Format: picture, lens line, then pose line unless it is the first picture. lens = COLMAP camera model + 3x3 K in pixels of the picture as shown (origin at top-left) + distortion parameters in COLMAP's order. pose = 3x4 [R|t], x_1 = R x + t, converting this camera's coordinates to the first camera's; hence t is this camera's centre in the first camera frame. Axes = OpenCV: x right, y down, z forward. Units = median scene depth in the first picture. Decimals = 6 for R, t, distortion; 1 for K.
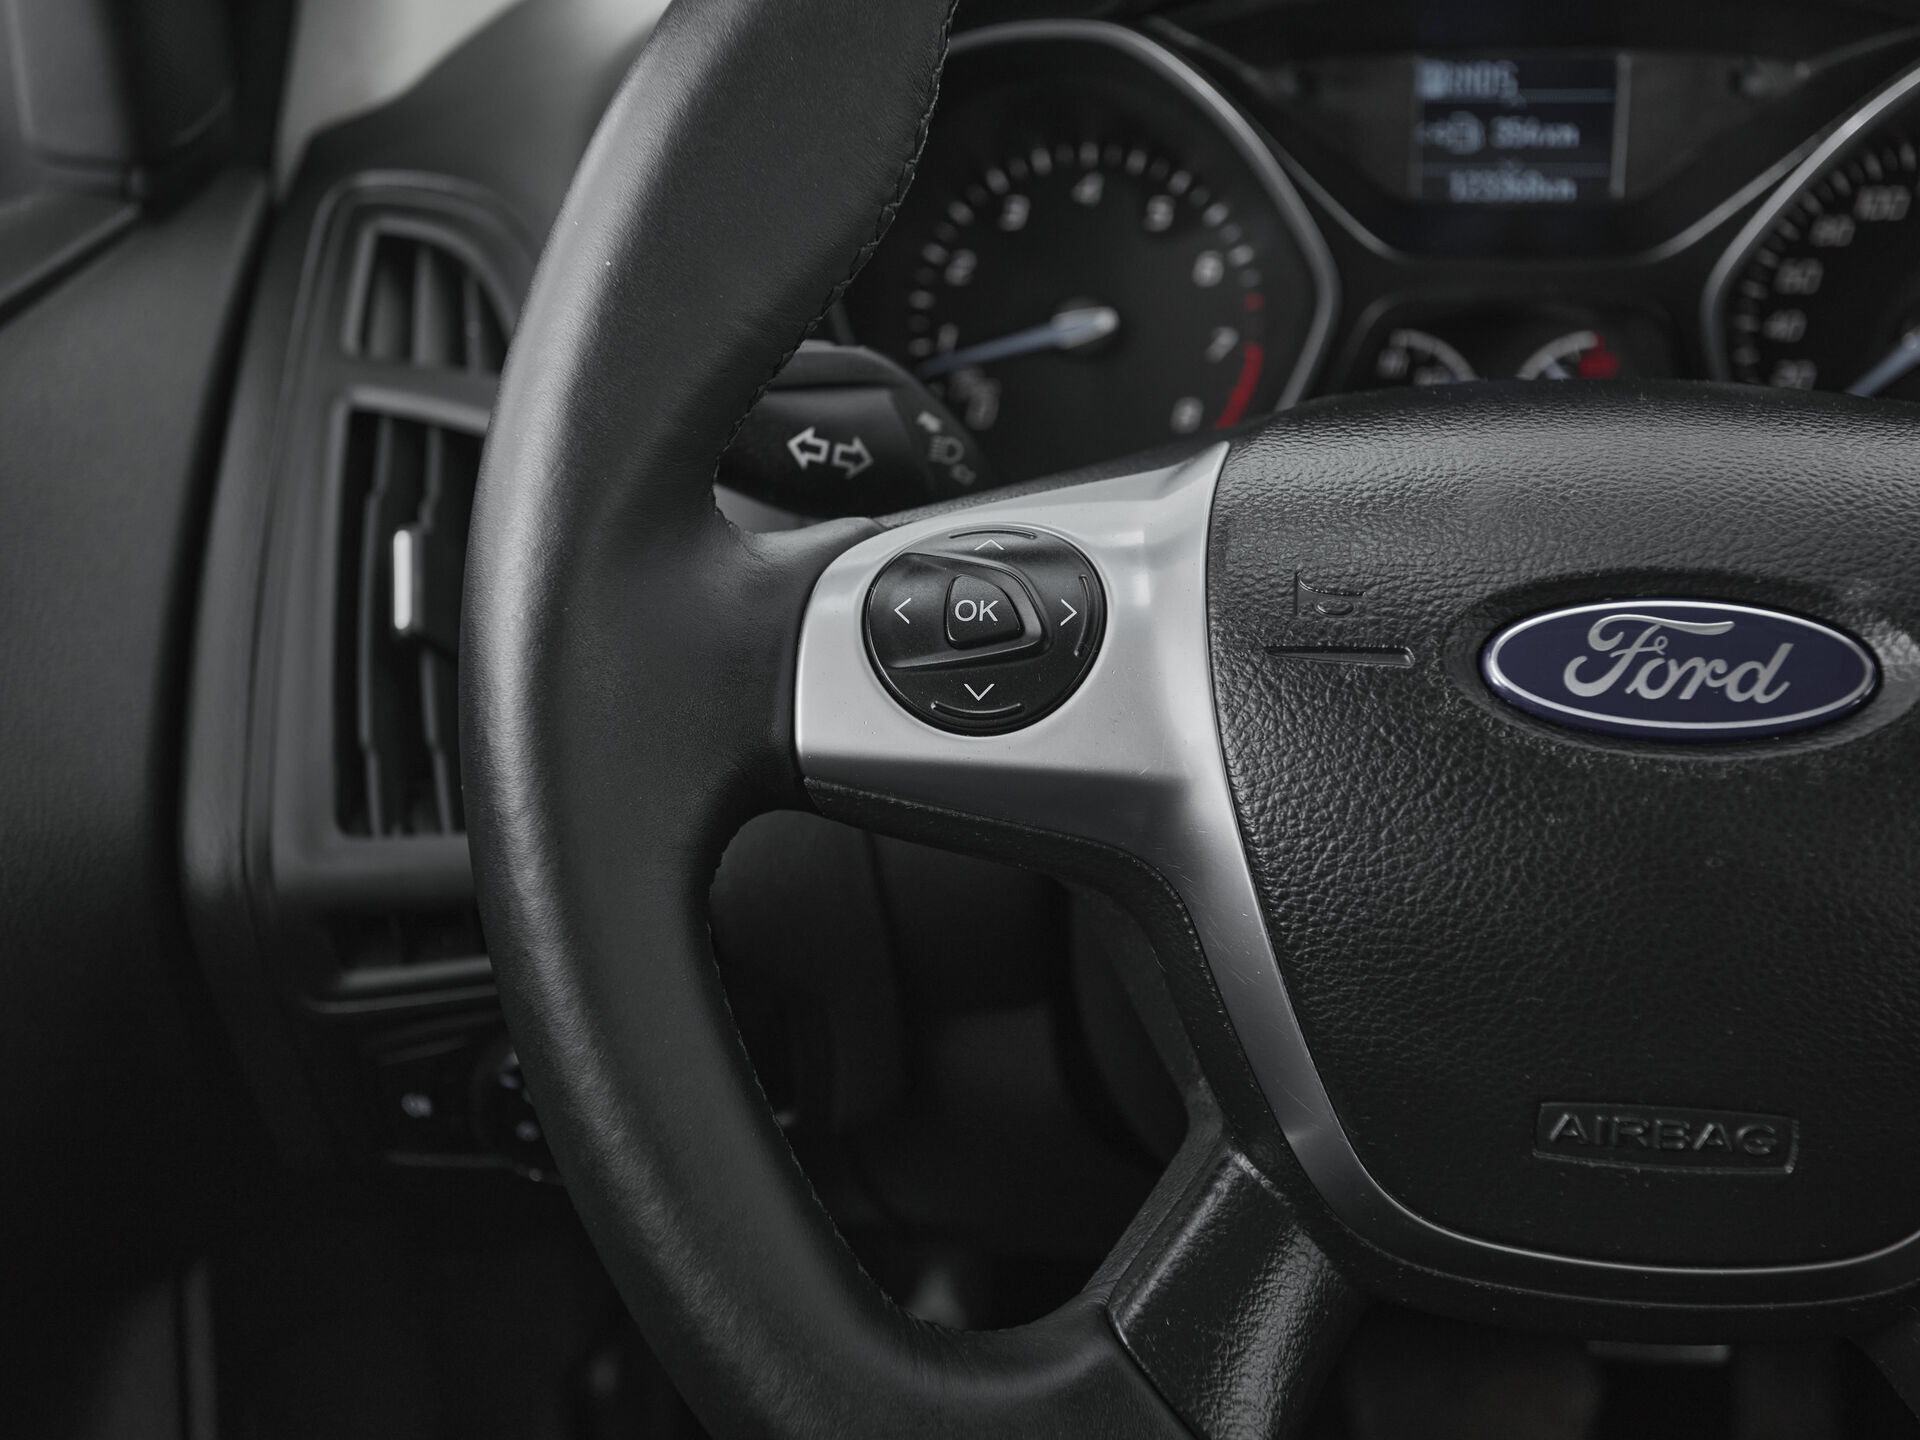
lens RADIAL K [[2318.8, 0, 930.9], [0, 2318.8, 708.3], [0, 0, 1]] dist [0.020998, 0.000000]
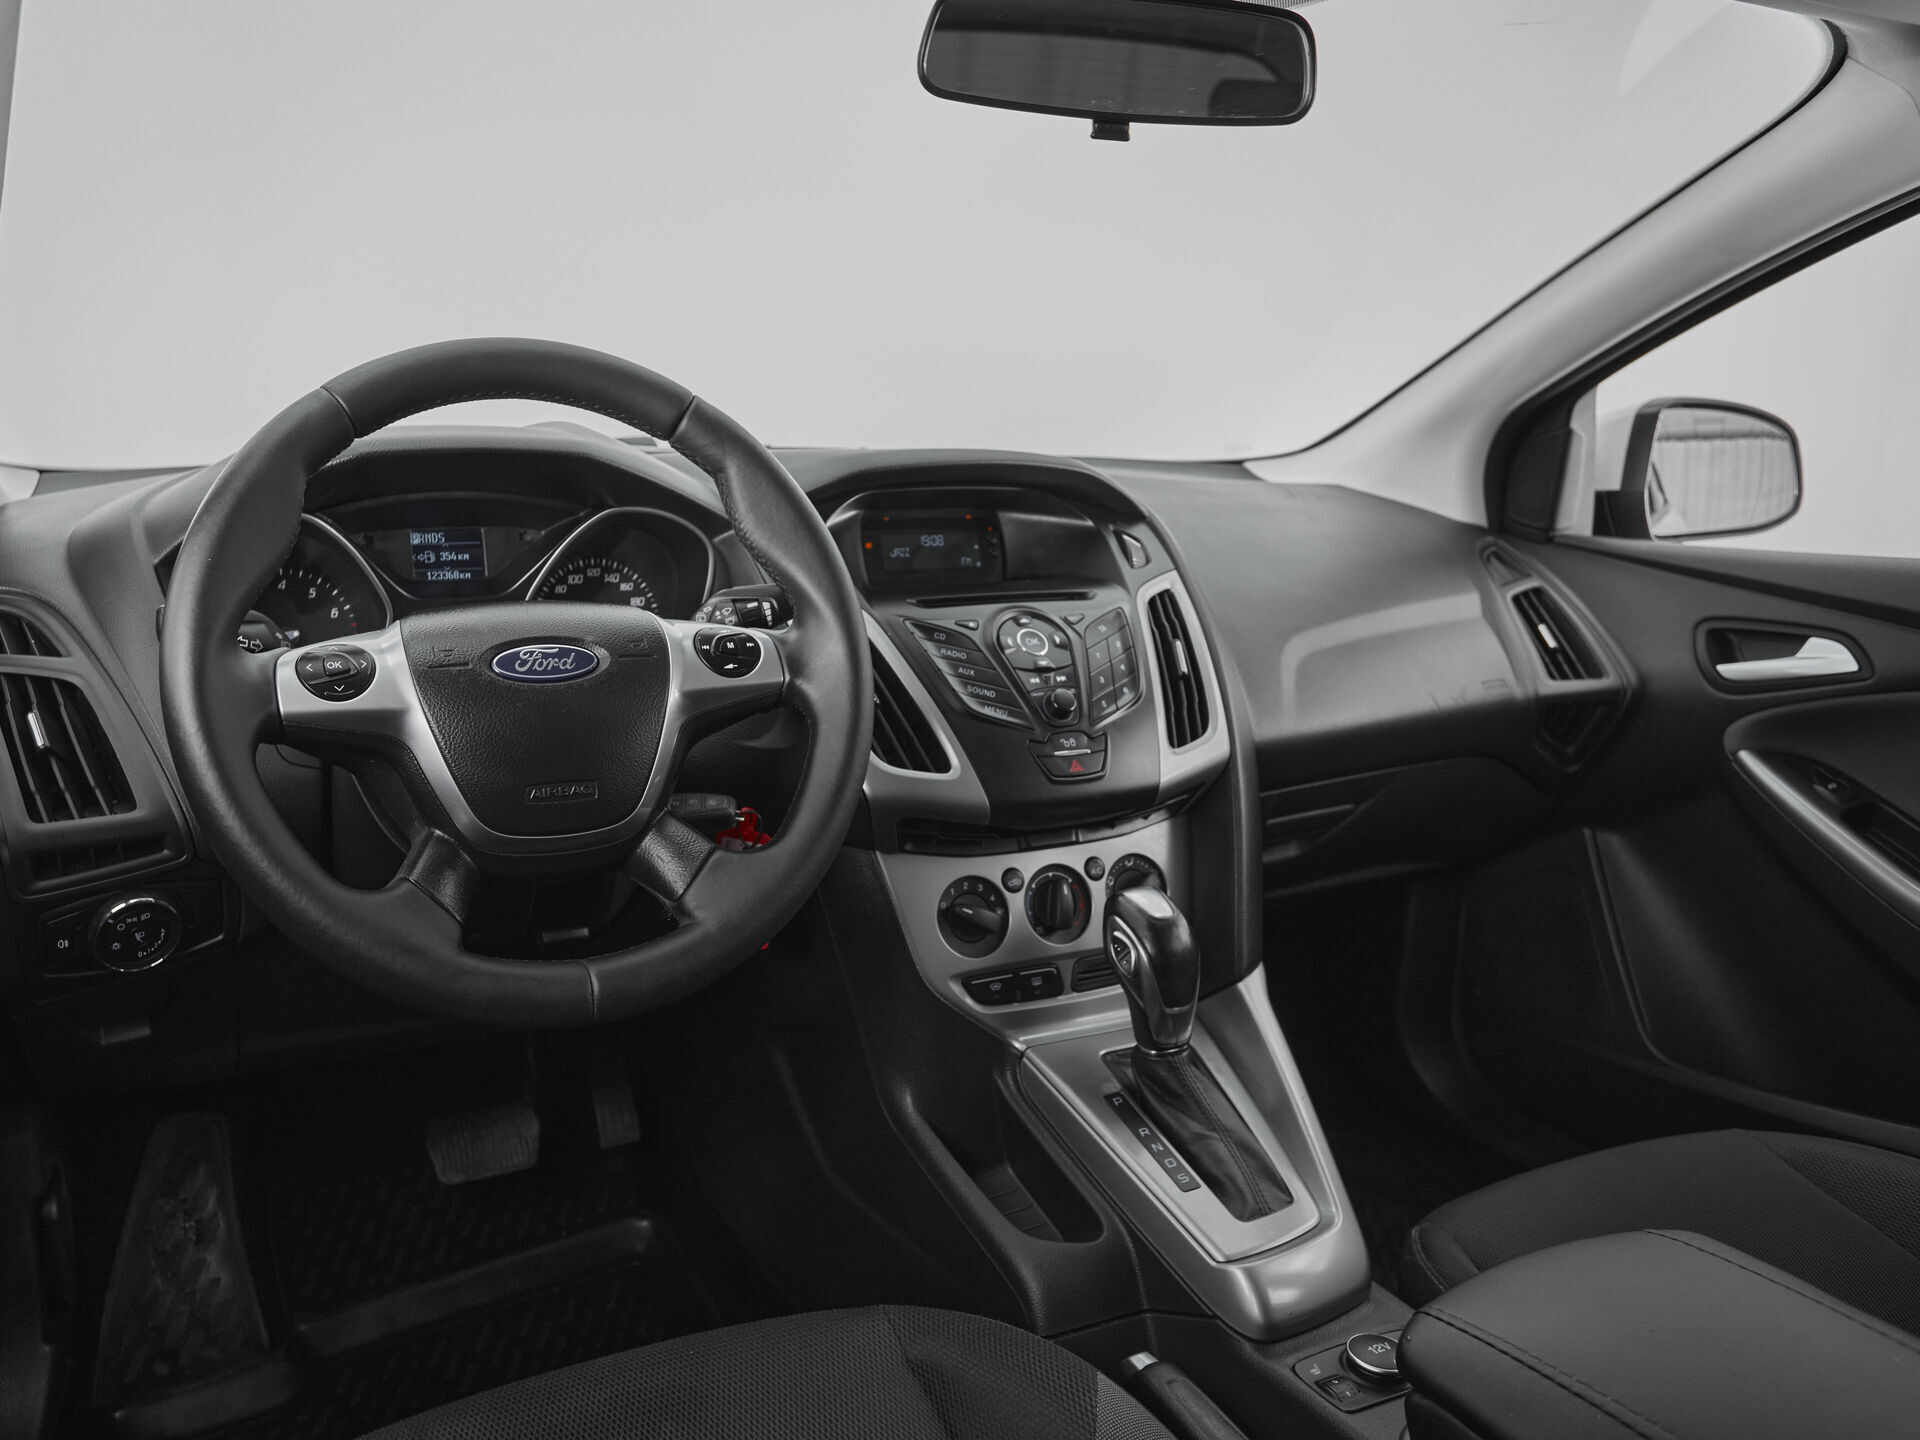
lens RADIAL K [[1454.0, 0, 821.3], [0, 1454.0, 702.0], [0, 0, 1]] dist [-0.054851, 0.038261]
pose [[0.847941, -0.068320, 0.525669, -0.457588], [0.181308, 0.969230, -0.166494, 0.455734], [-0.498119, 0.236485, 0.834237, -0.971245]]
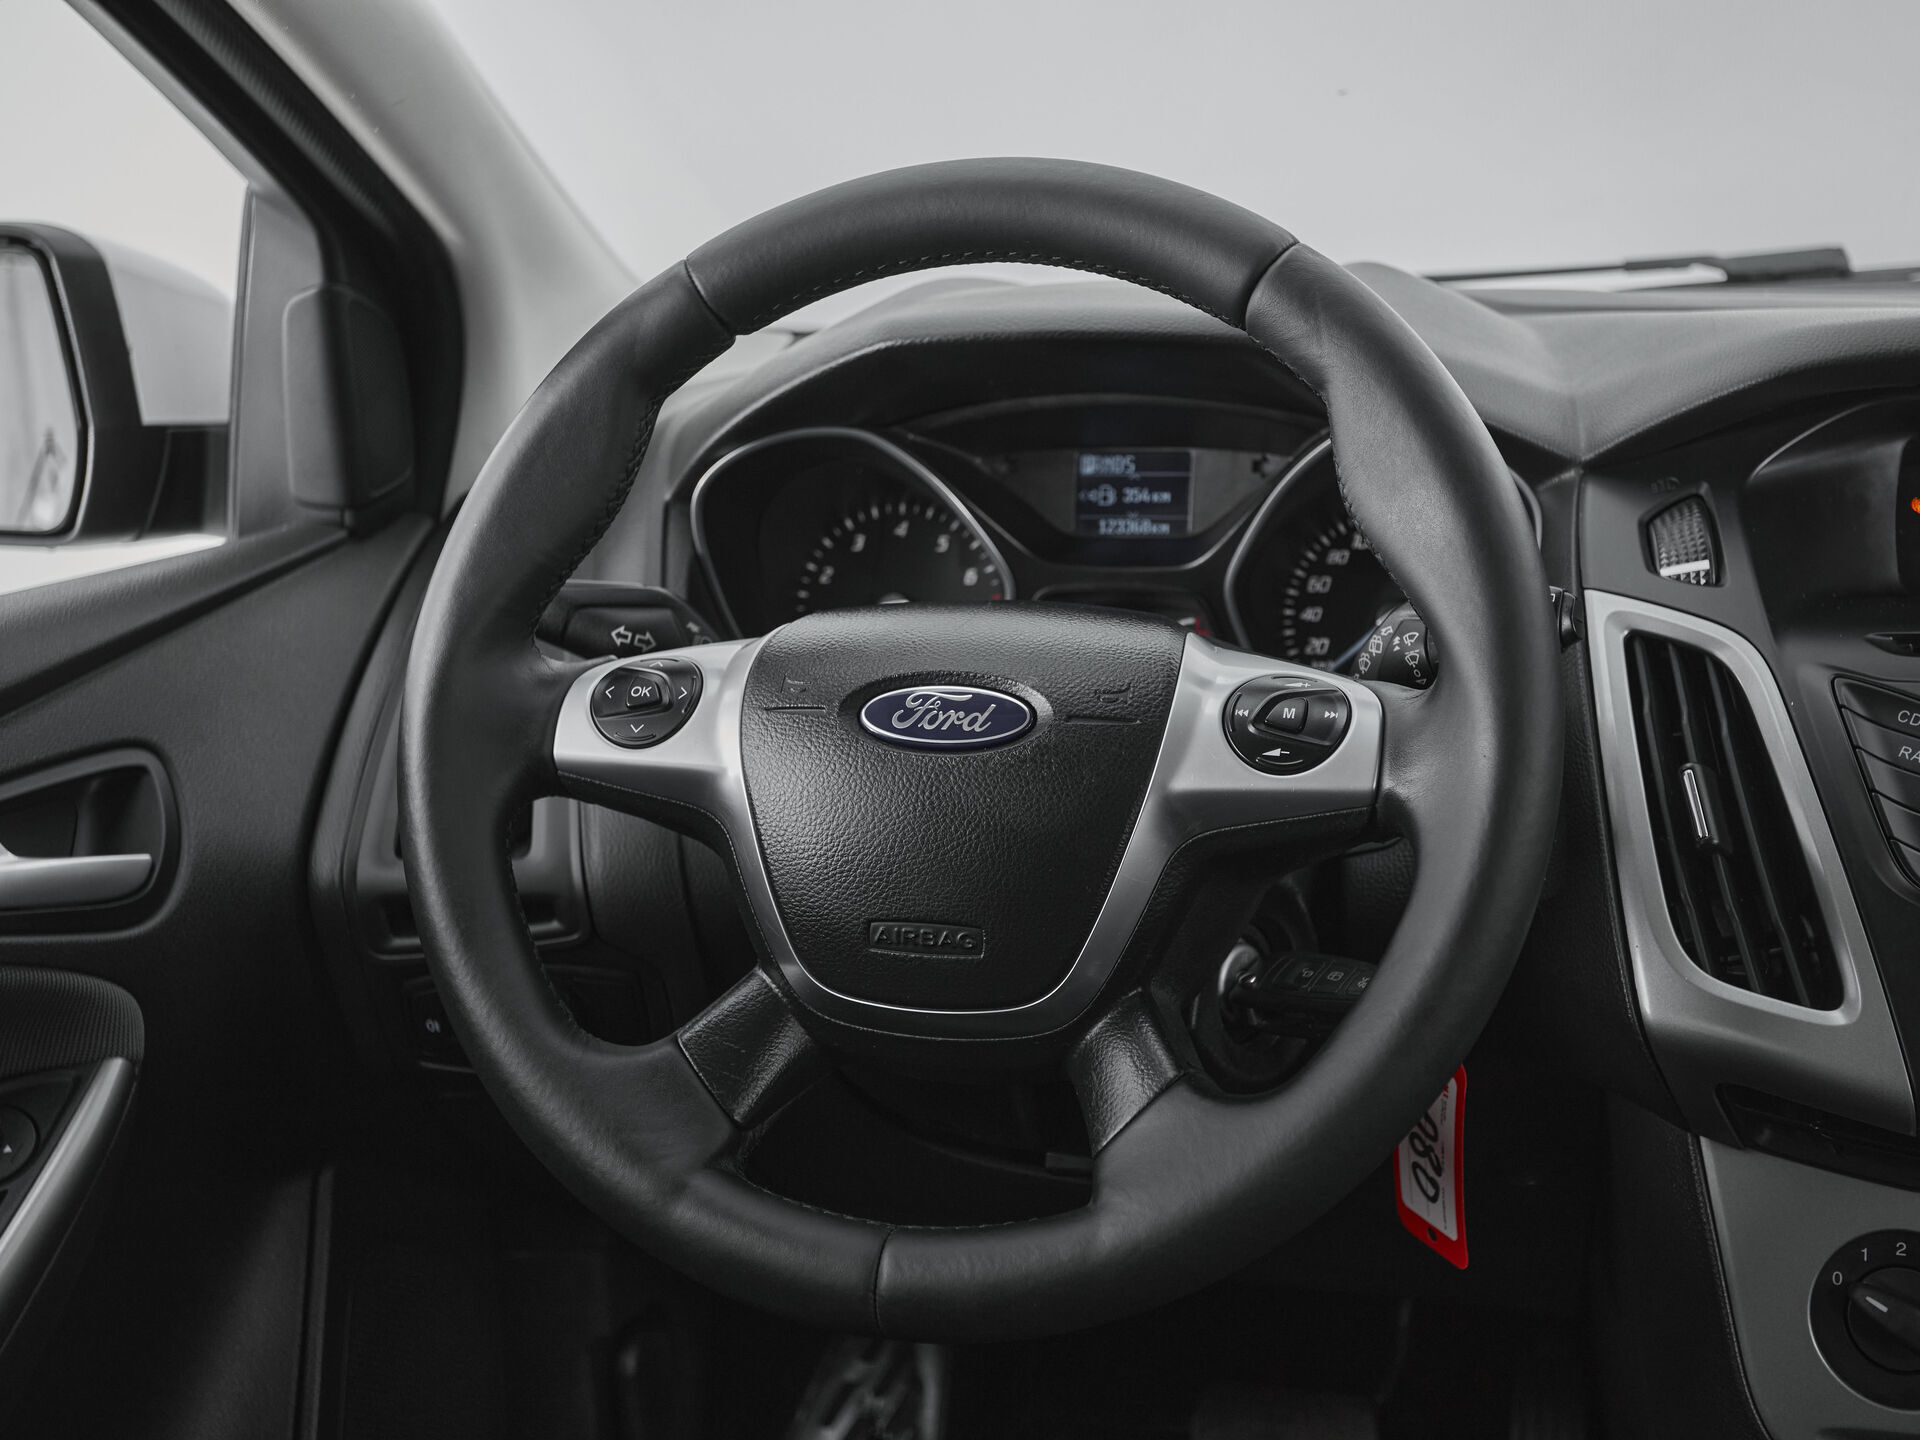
lens RADIAL K [[2318.8, 0, 950.0], [0, 2318.8, 704.5], [0, 0, 1]] dist [0.020998, 0.000000]
pose [[0.987786, 0.020709, -0.154433, 0.611479], [-0.048540, 0.982707, -0.178690, 0.325724], [0.148062, 0.184004, 0.971710, -0.973204]]
